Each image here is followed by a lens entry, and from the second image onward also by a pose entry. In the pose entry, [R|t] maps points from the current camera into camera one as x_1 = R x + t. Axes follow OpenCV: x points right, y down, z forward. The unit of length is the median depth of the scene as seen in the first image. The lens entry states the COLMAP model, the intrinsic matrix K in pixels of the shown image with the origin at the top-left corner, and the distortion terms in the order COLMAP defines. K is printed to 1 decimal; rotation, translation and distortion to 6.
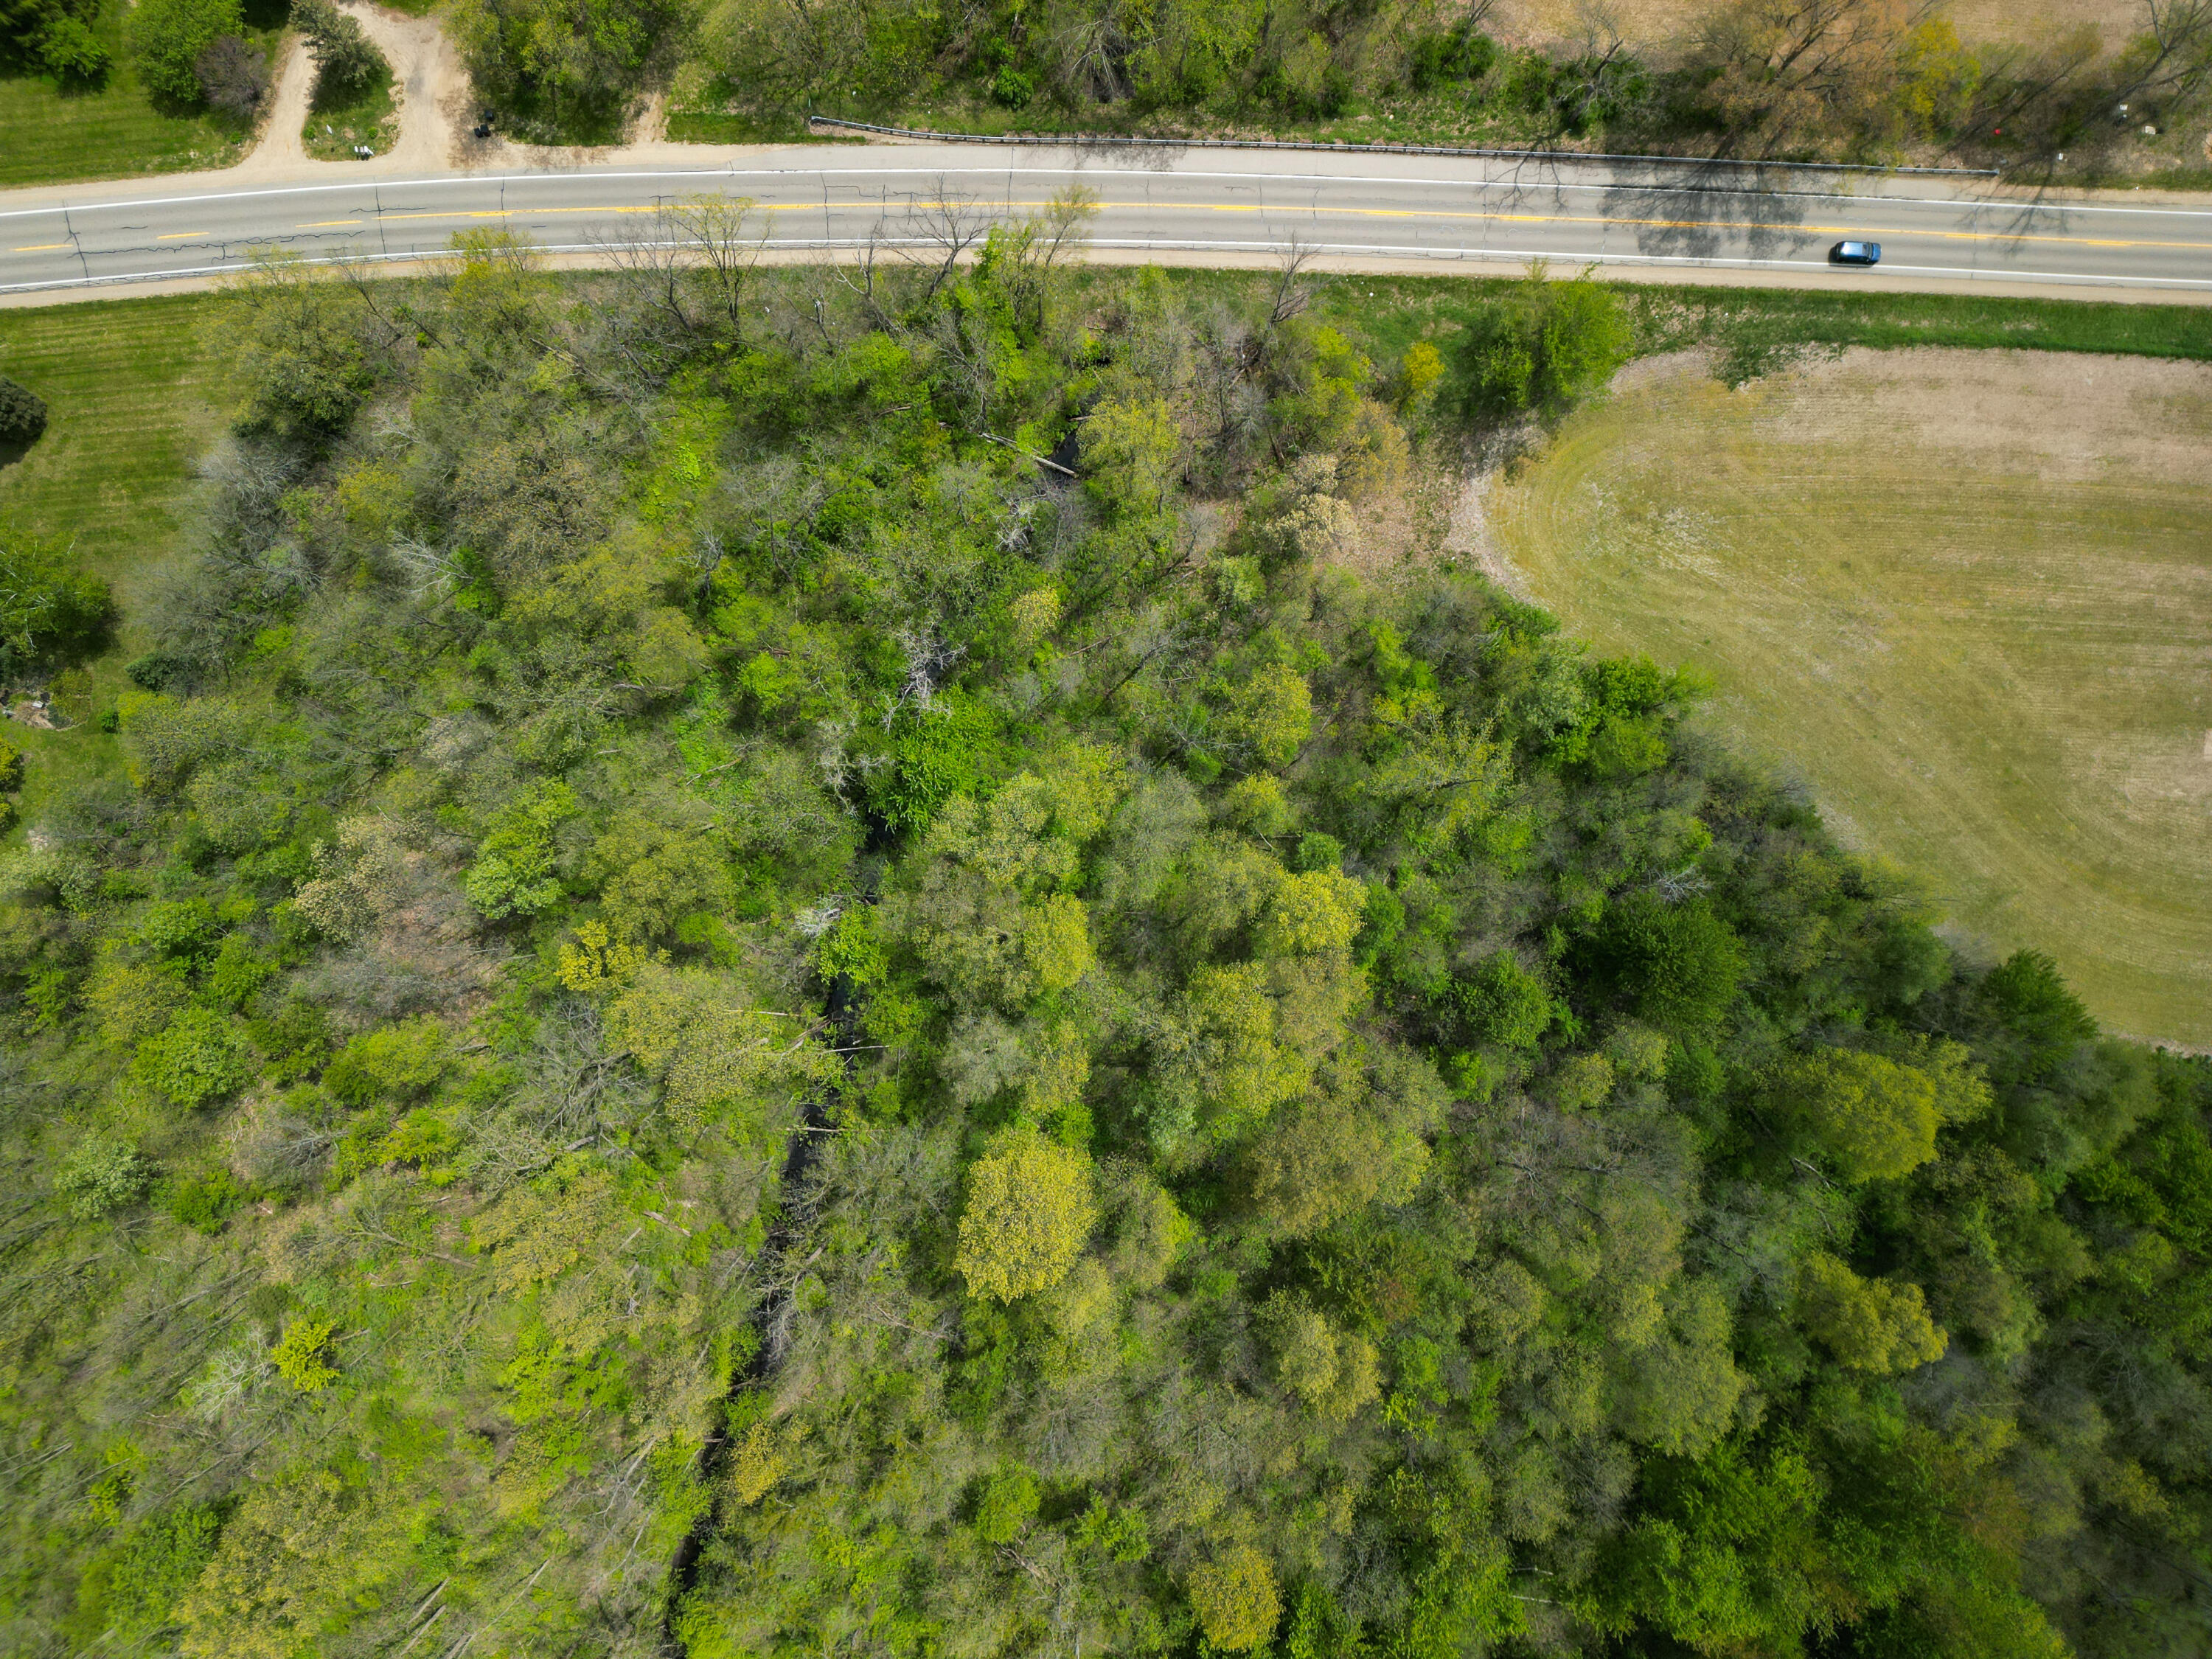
lens RADIAL K [[1540.5, 0, 1106.0], [0, 1540.5, 829.5], [0, 0, 1]] dist [0.063691, -0.065490]
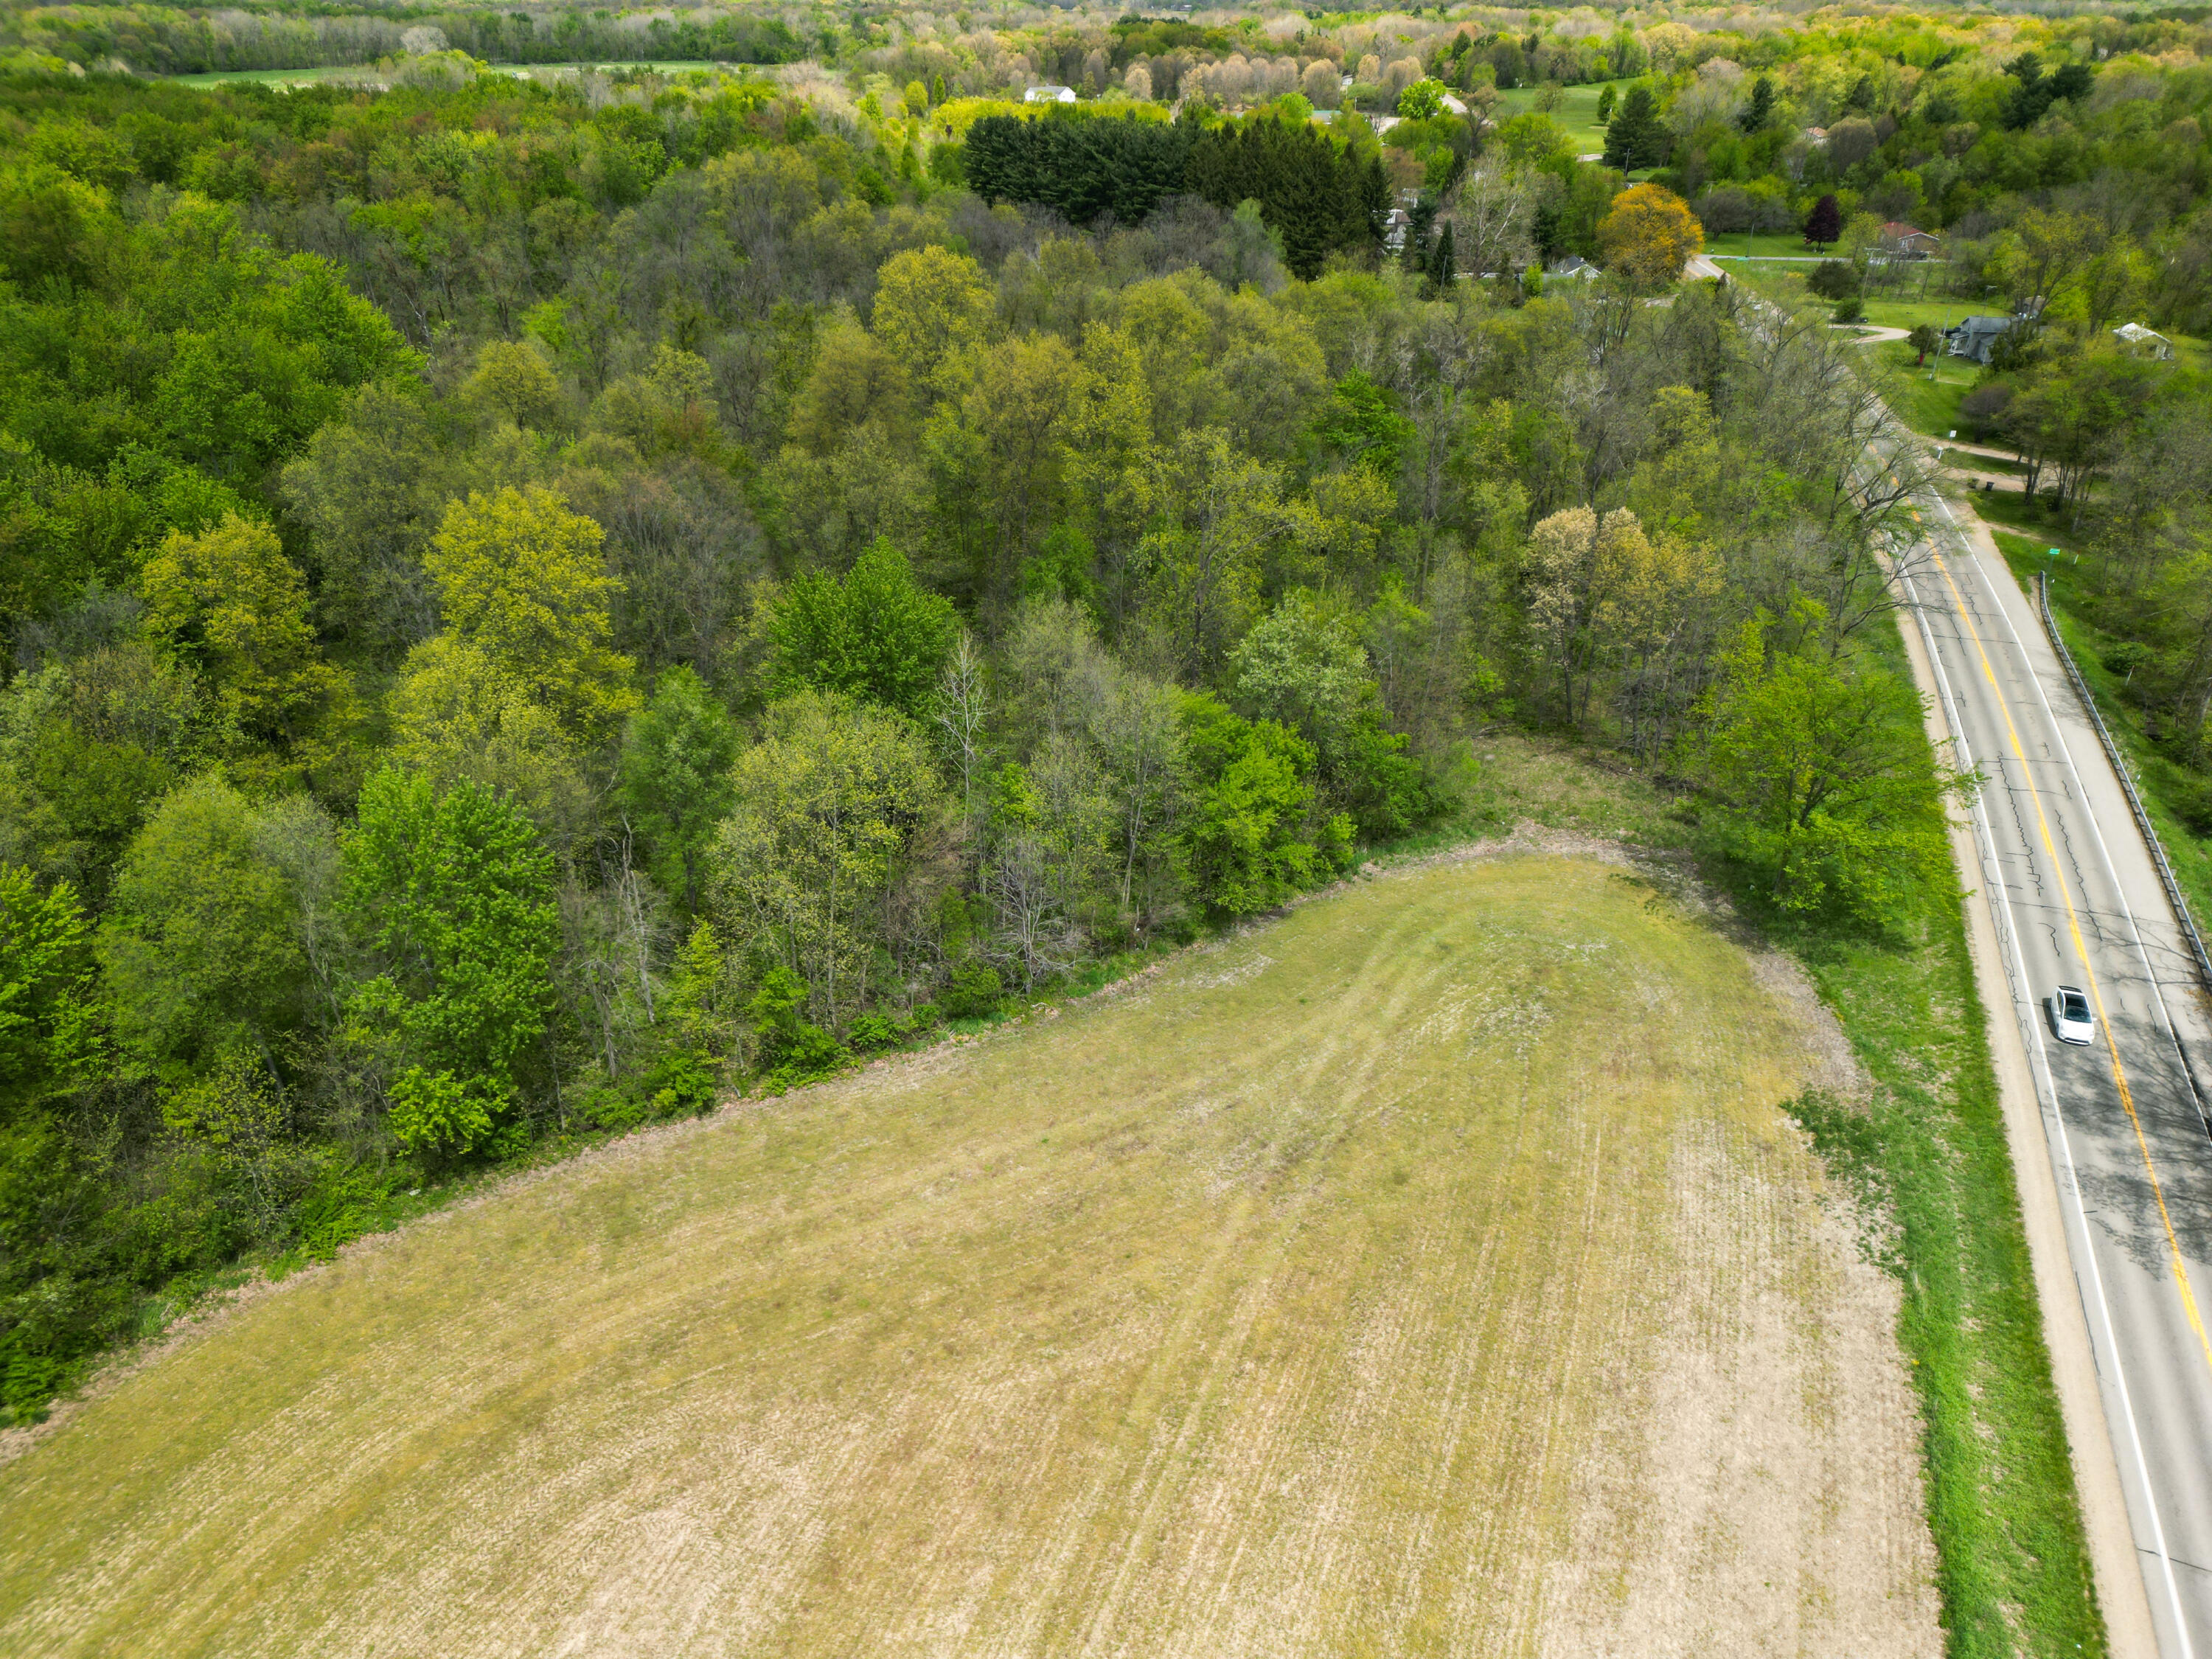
lens RADIAL K [[1540.5, 0, 1106.0], [0, 1540.5, 829.5], [0, 0, 1]] dist [0.063691, -0.065490]
pose [[-0.321553, 0.438331, -0.839327, 0.859770], [-0.946805, -0.160812, 0.278746, -0.200181], [-0.012790, 0.884311, 0.466724, 0.685389]]
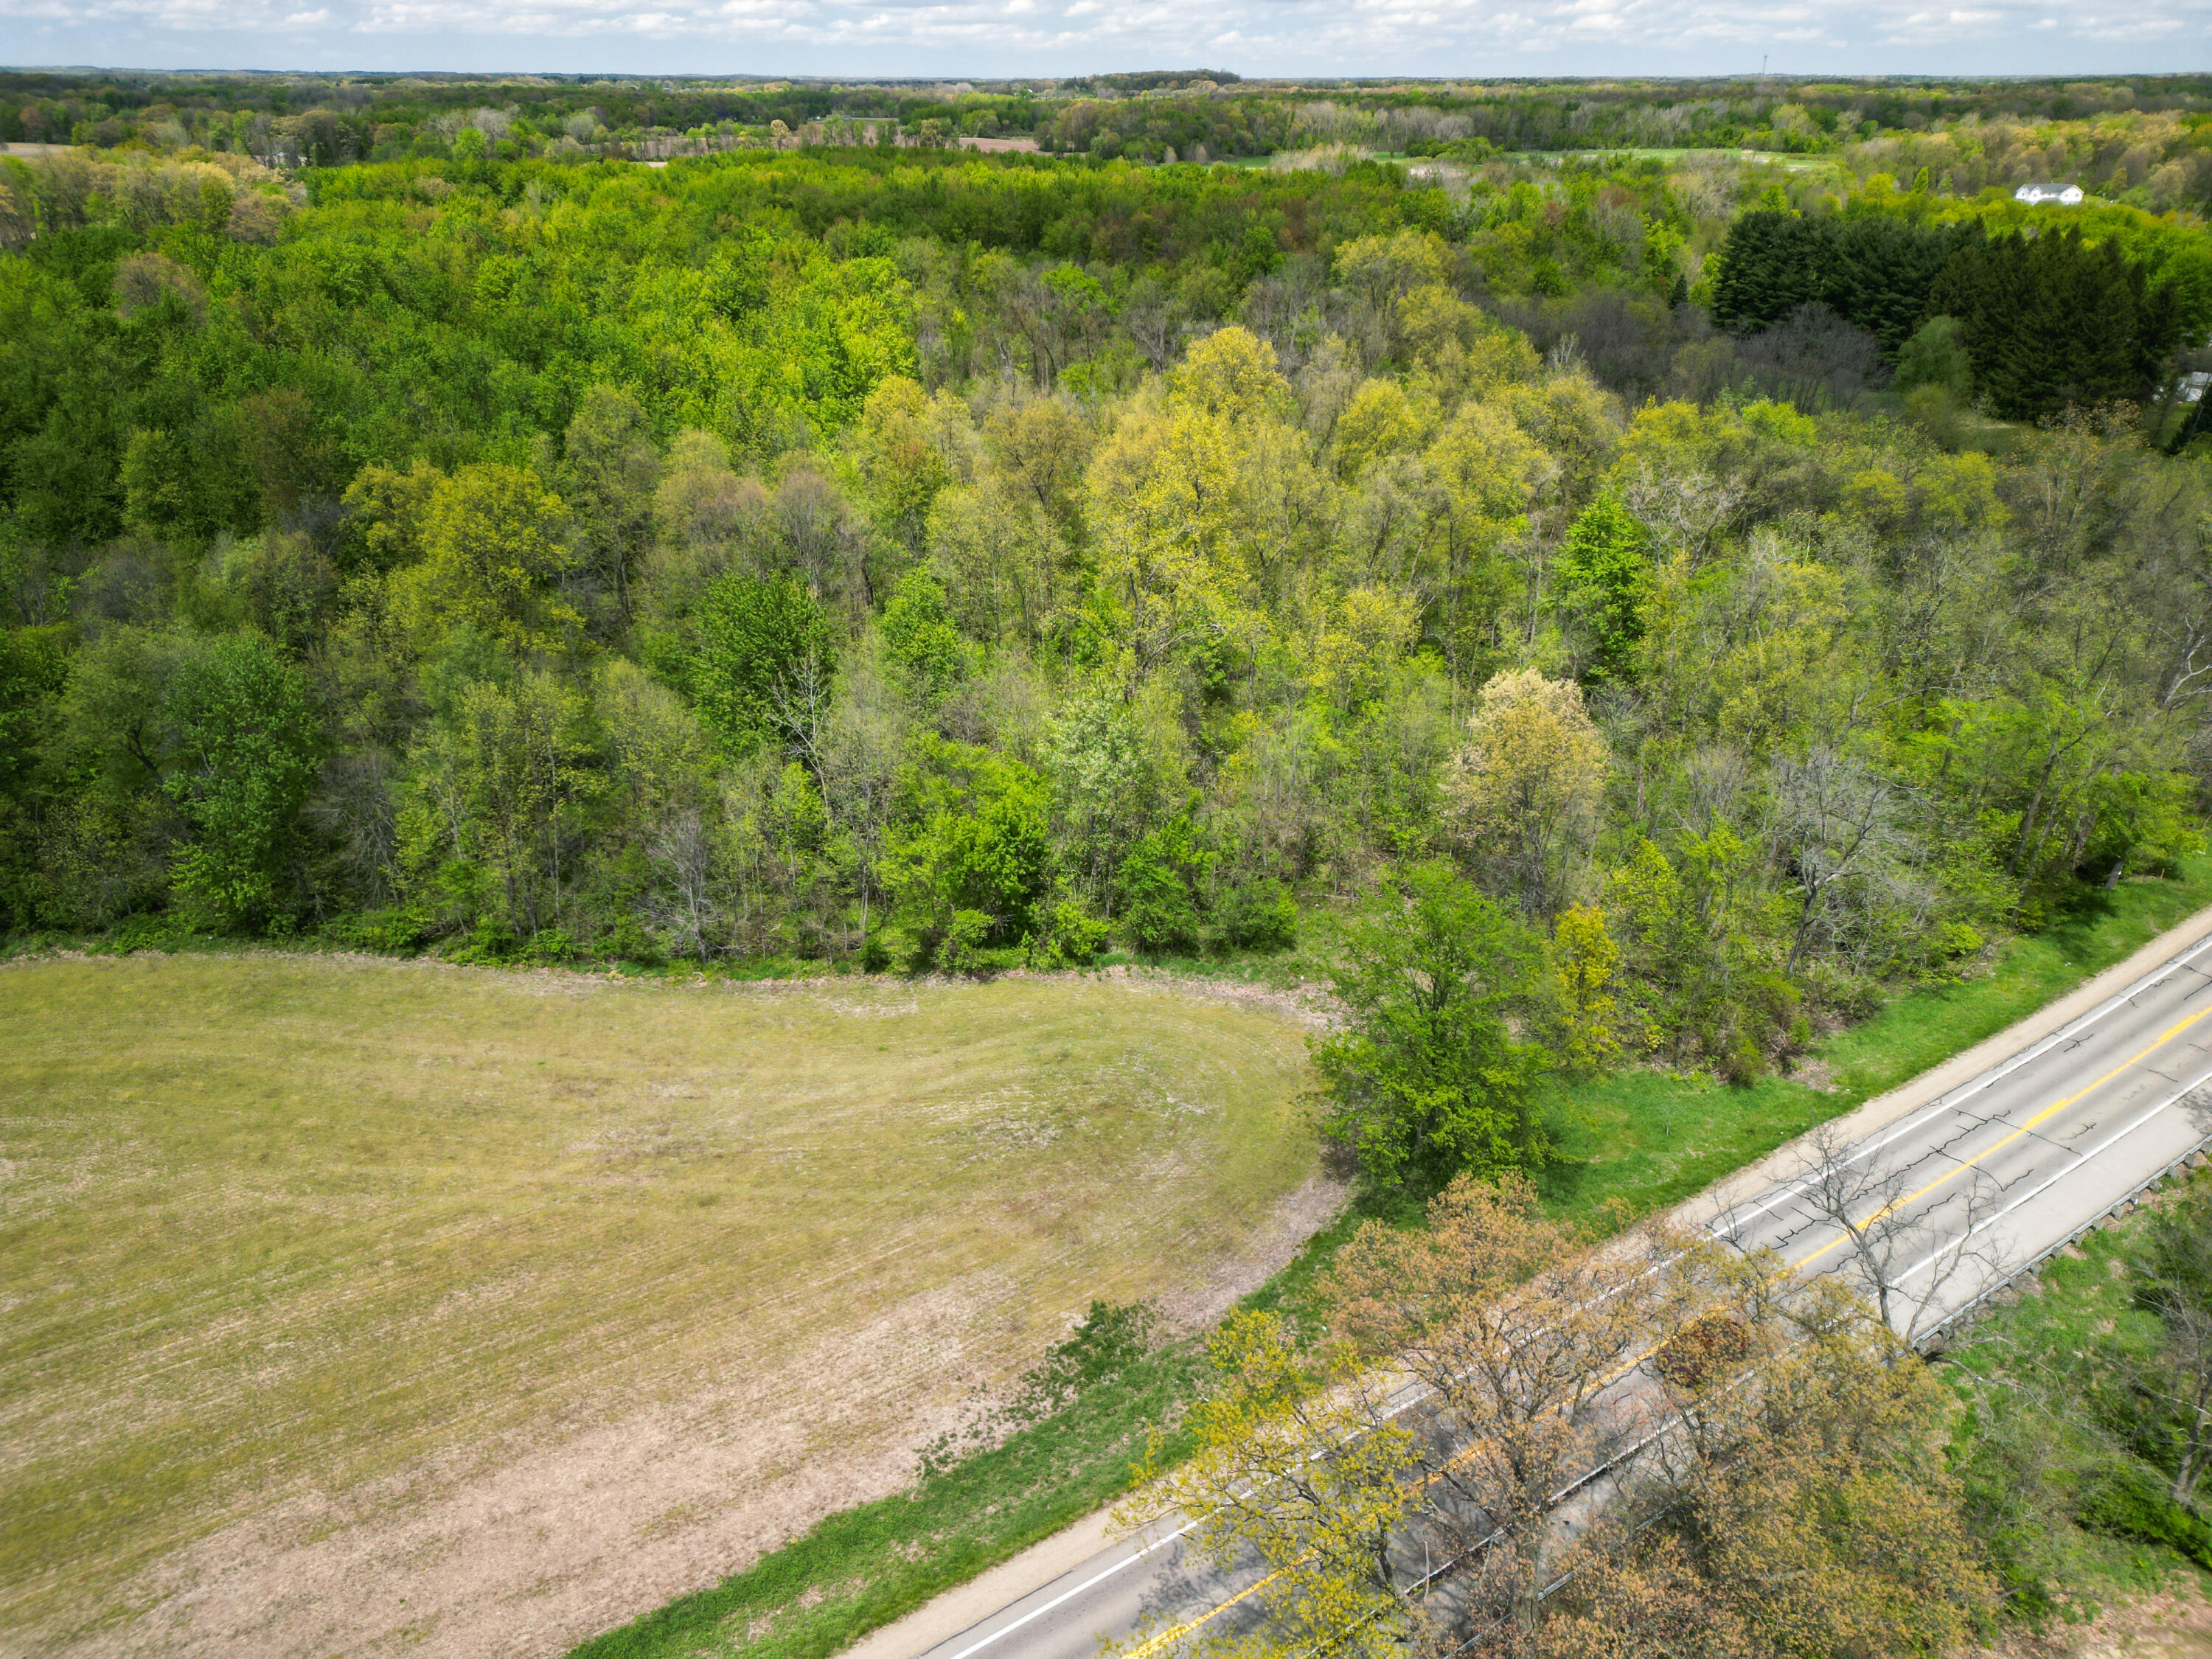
lens RADIAL K [[1540.5, 0, 1106.0], [0, 1540.5, 829.5], [0, 0, 1]] dist [0.063691, -0.065490]
pose [[-0.819081, 0.239491, -0.521296, 0.603144], [-0.573549, -0.361091, 0.735293, -0.569044], [-0.012139, 0.901253, 0.433123, 0.676038]]
